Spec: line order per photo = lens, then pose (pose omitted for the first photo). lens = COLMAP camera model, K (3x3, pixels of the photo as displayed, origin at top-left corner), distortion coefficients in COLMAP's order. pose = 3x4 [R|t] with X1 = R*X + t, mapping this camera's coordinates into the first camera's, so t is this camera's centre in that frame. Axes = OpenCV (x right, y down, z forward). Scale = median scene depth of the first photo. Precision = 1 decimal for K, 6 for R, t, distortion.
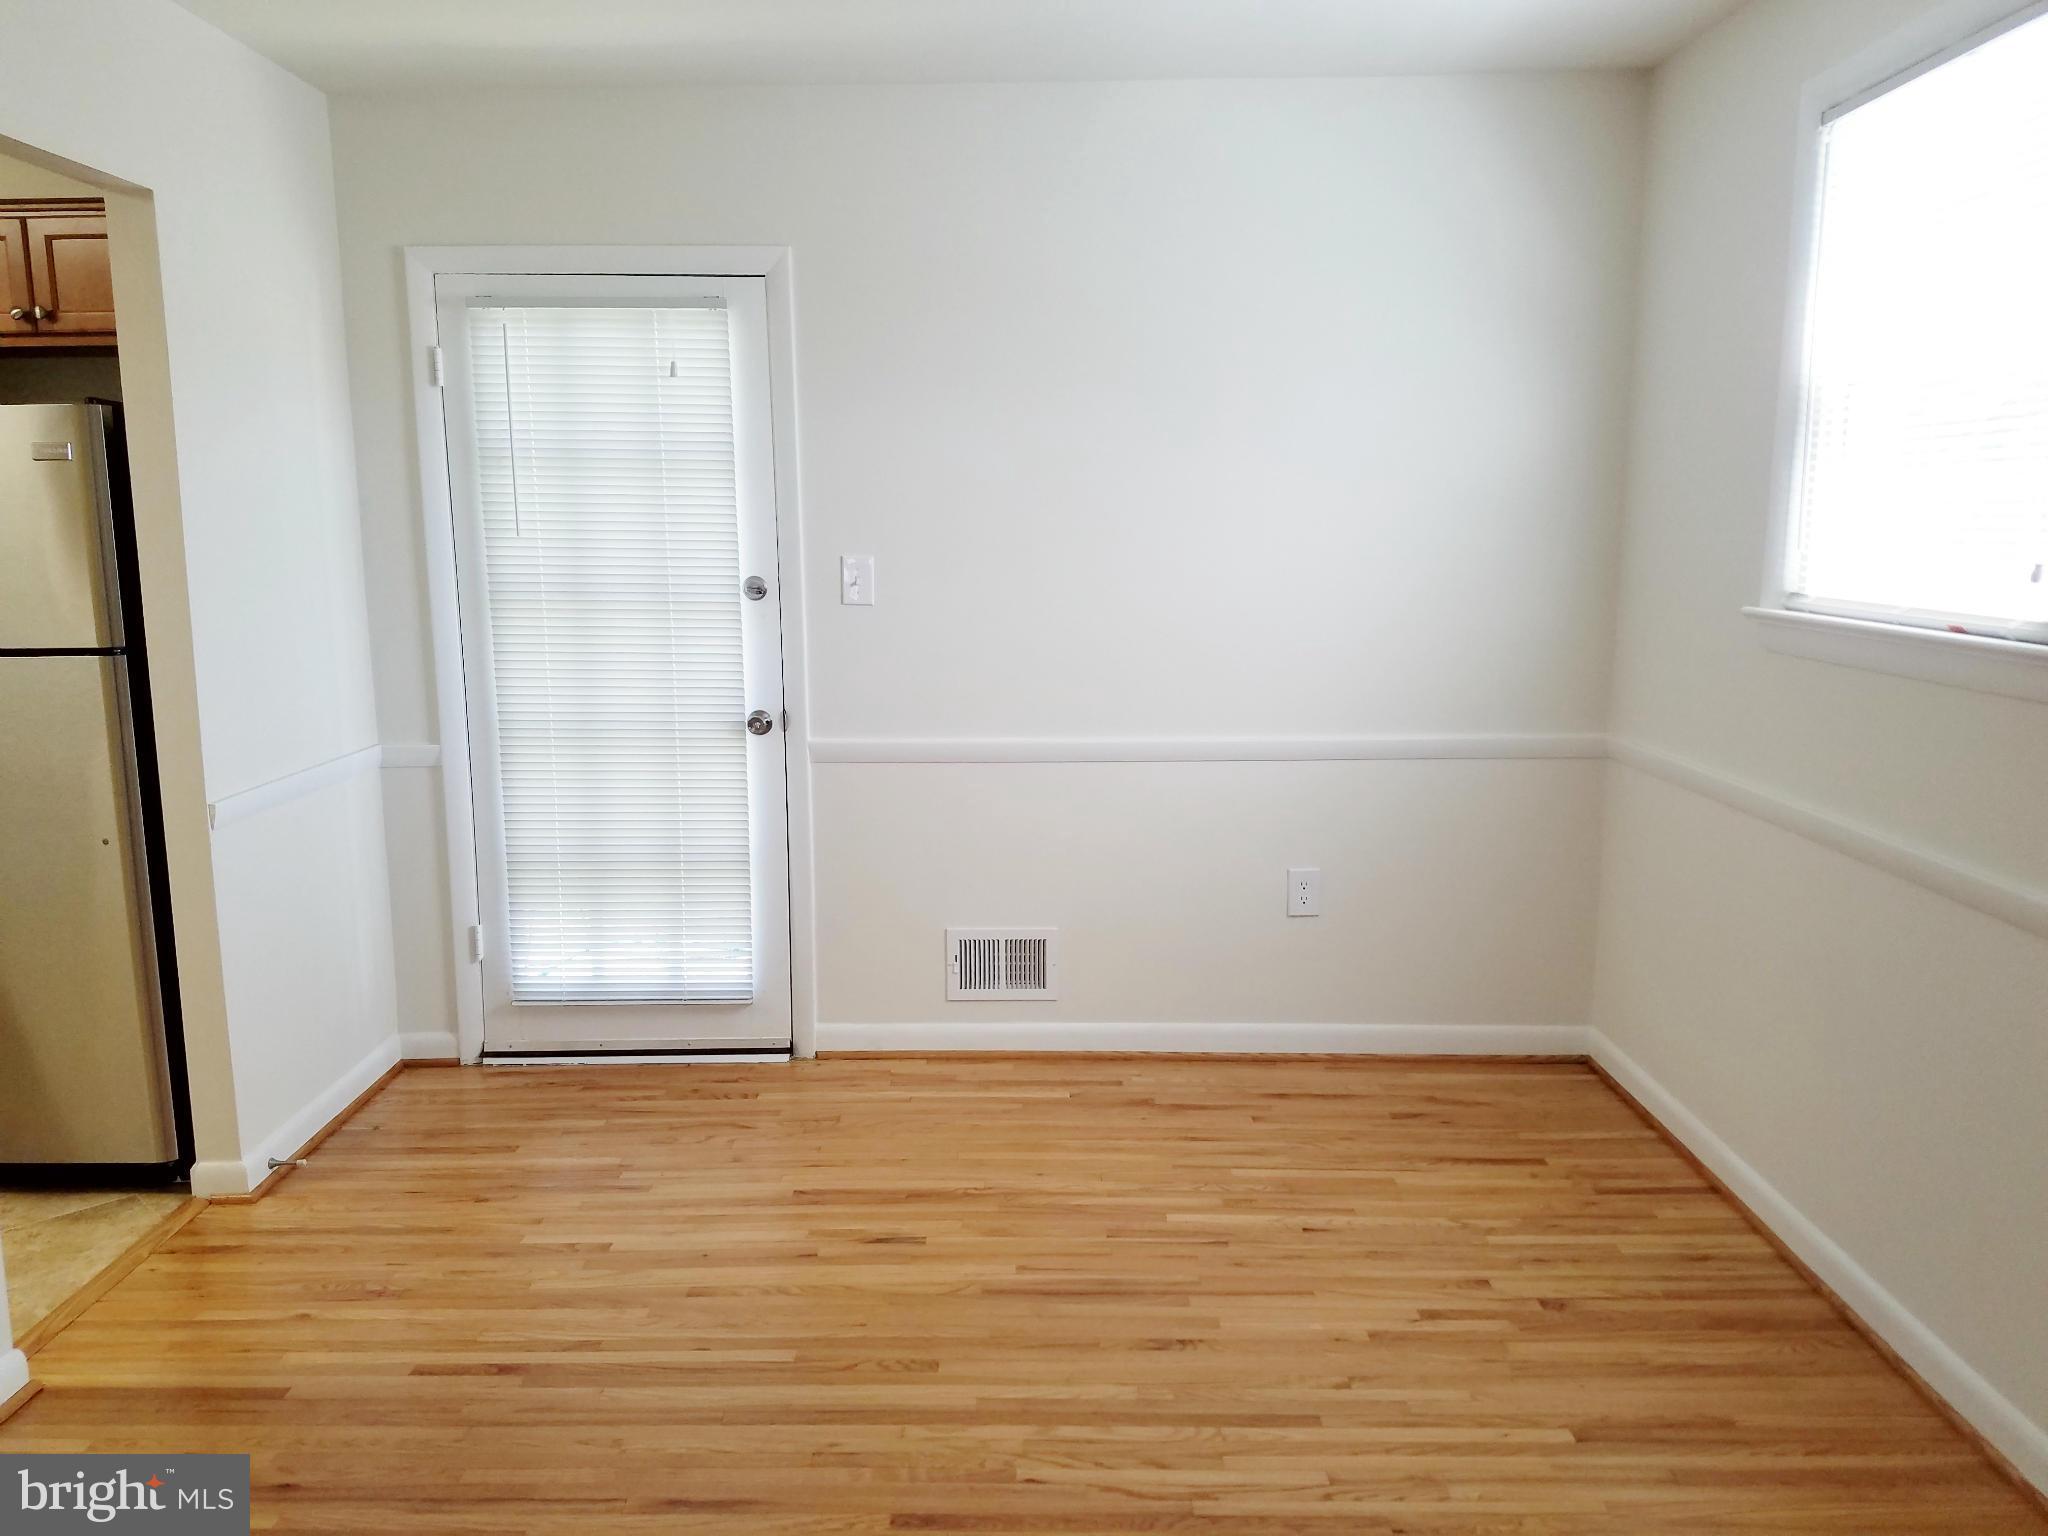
lens RADIAL K [[1614.9, 0, 1032.4], [0, 1614.9, 792.0], [0, 0, 1]] dist [0.303217, -0.550012]
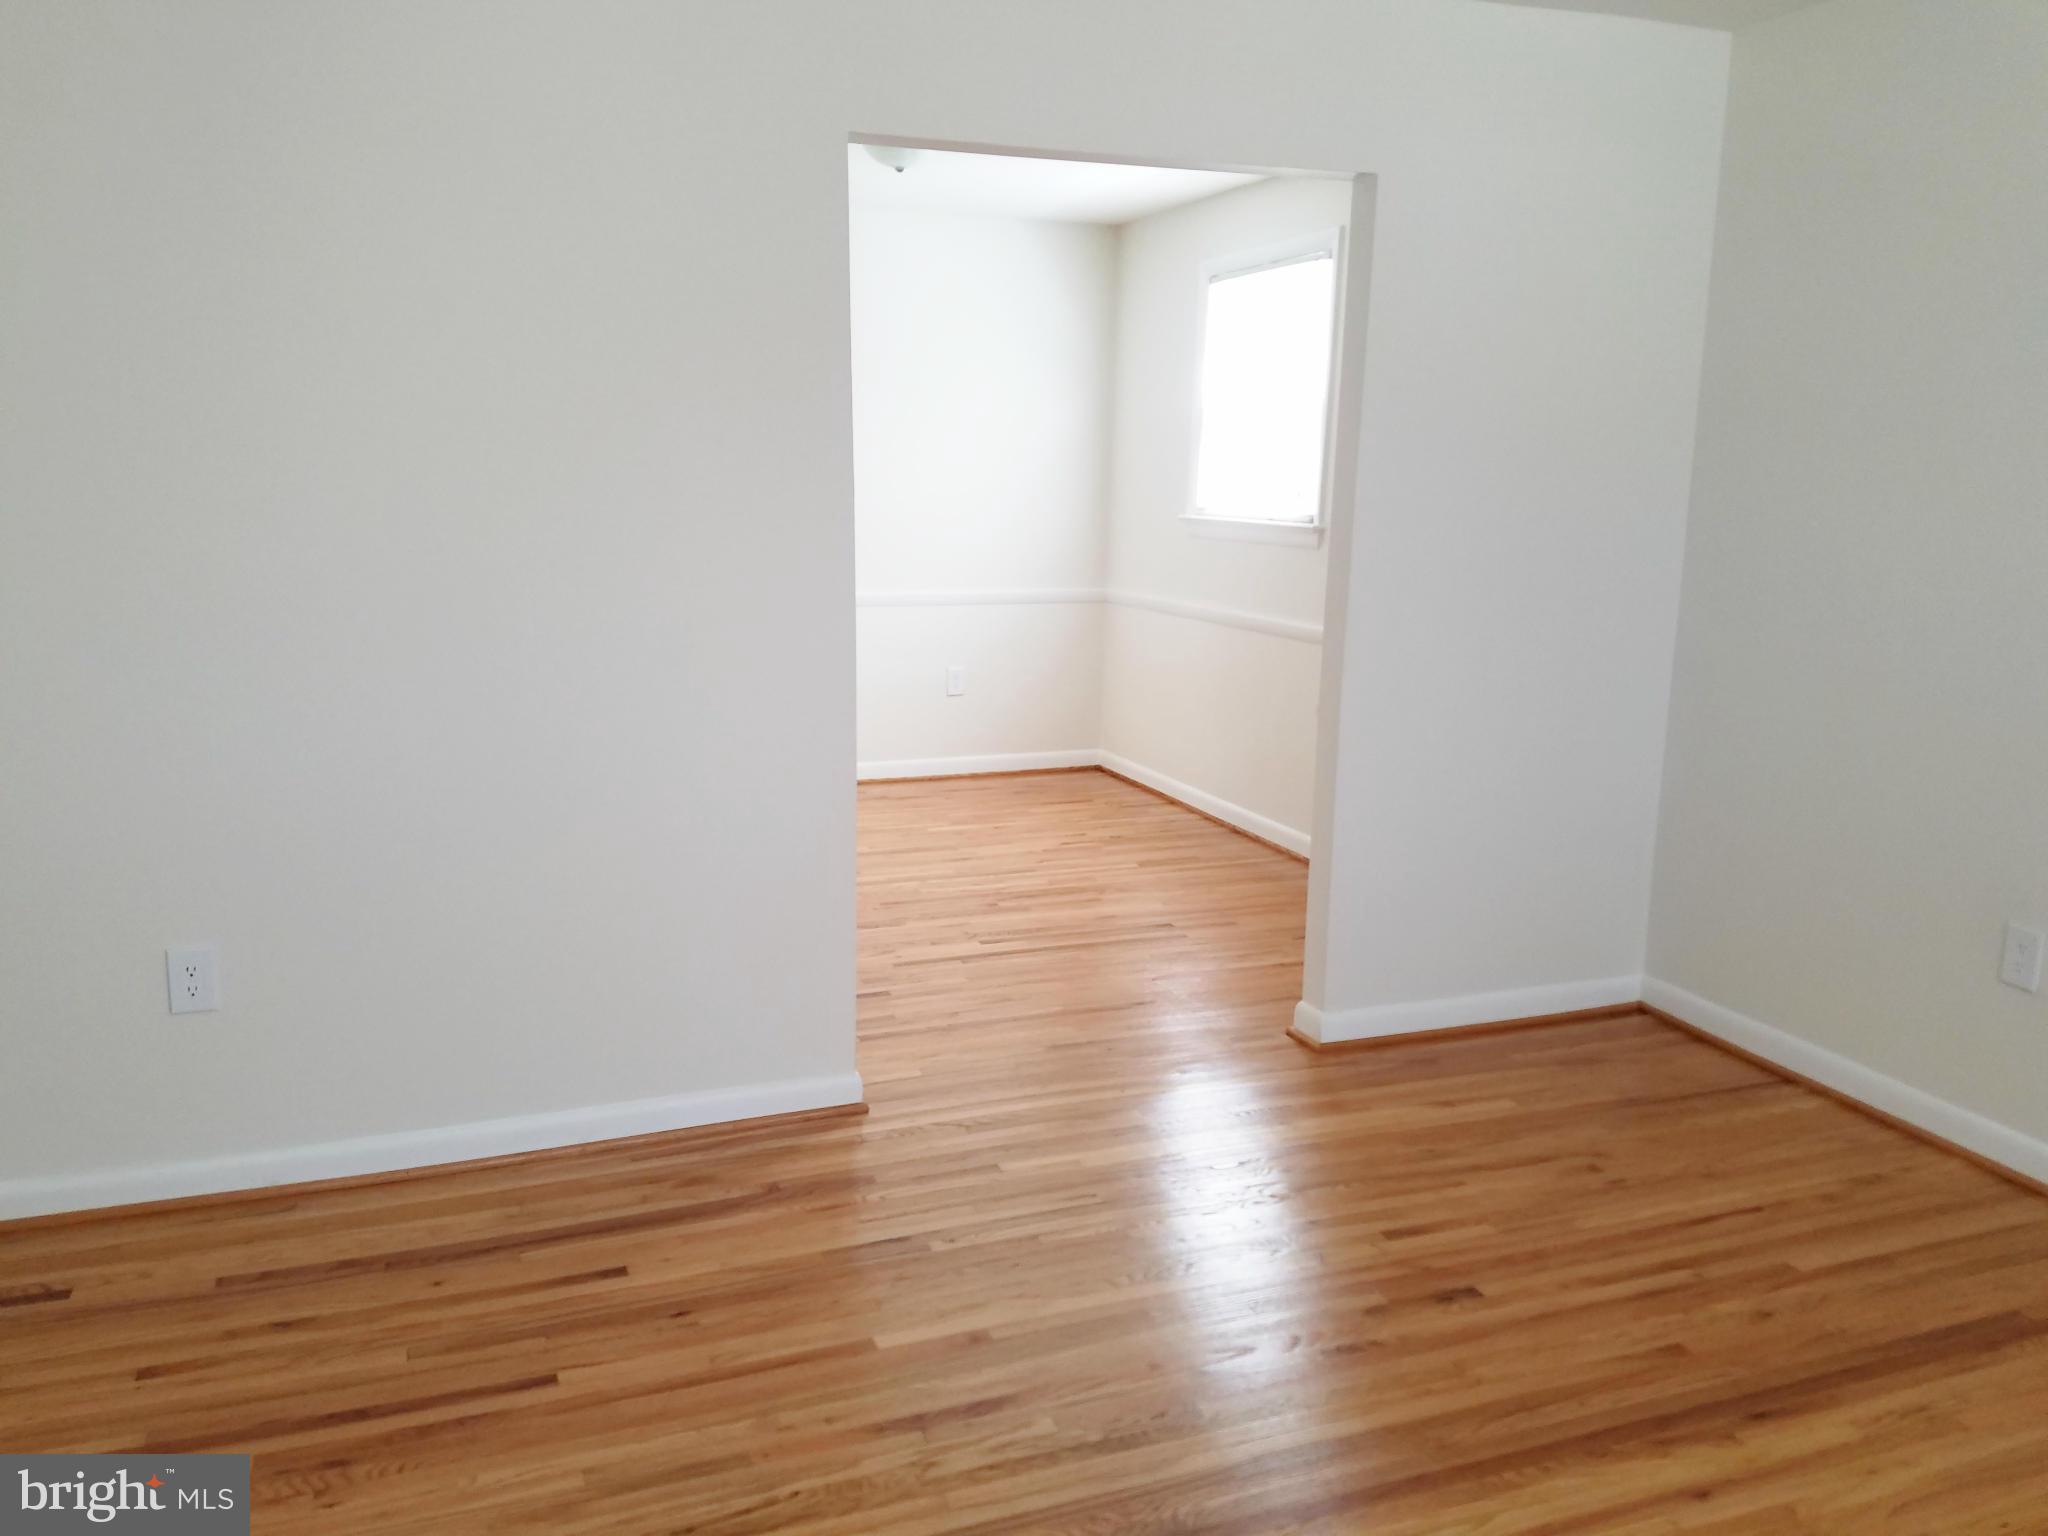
lens RADIAL K [[1614.9, 0, 1032.4], [0, 1614.9, 792.0], [0, 0, 1]] dist [0.303217, -0.550012]
pose [[0.930605, -0.057722, 0.361445, -0.538164], [0.047154, 0.998165, 0.037998, 0.160670], [-0.362975, -0.018317, 0.931619, -0.904079]]
